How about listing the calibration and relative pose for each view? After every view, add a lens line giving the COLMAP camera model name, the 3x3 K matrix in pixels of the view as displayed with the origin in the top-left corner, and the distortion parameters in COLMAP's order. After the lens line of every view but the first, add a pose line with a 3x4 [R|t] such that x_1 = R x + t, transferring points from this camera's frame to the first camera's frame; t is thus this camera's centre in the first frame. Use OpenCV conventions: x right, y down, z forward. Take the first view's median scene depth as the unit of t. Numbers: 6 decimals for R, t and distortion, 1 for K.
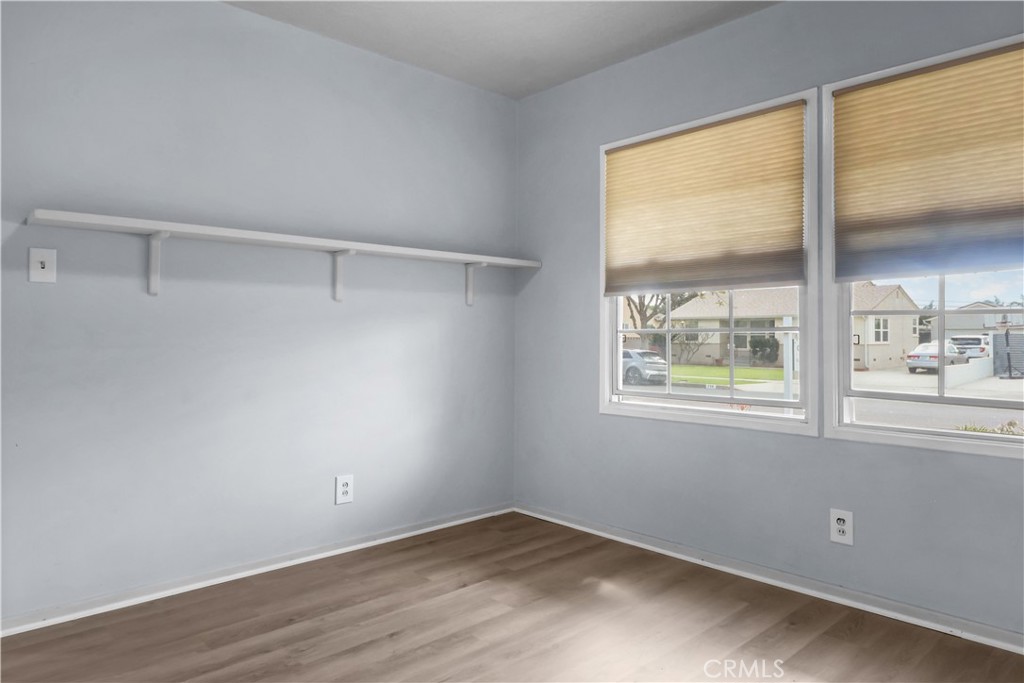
lens RADIAL K [[651.4, 0, 509.6], [0, 651.4, 335.8], [0, 0, 1]] dist [0.003374, 0.002096]
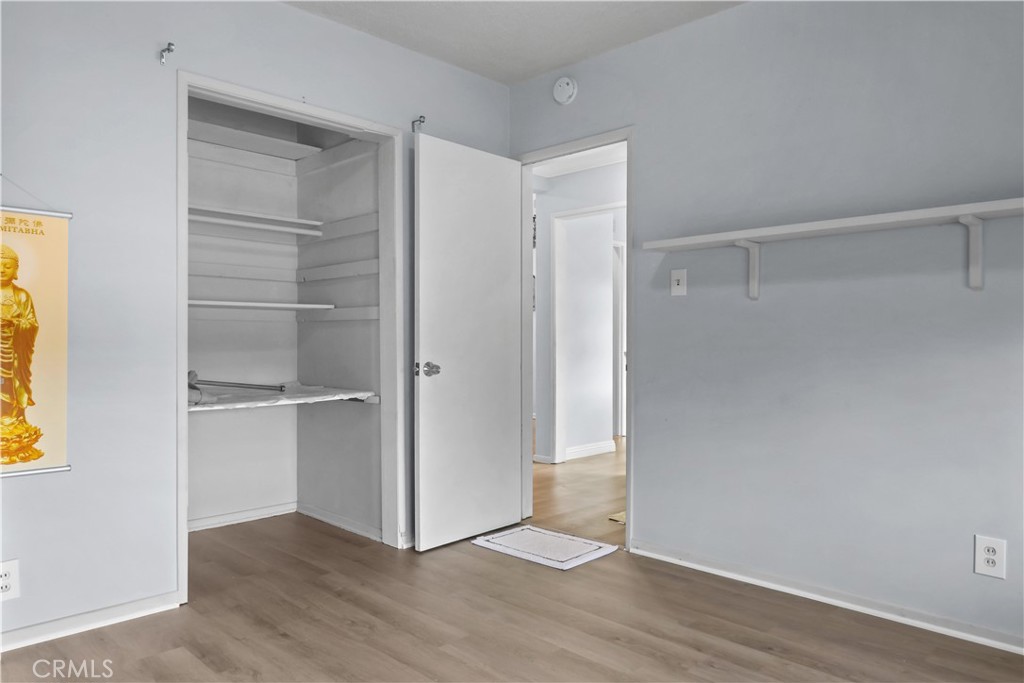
lens RADIAL K [[711.5, 0, 511.3], [0, 711.5, 340.0], [0, 0, 1]] dist [-0.000835, 0.000062]
pose [[0.035370, 0.006071, -0.999356, 0.641448], [0.003600, 0.999974, 0.006202, -0.004928], [0.999368, -0.003817, 0.035347, 0.598776]]
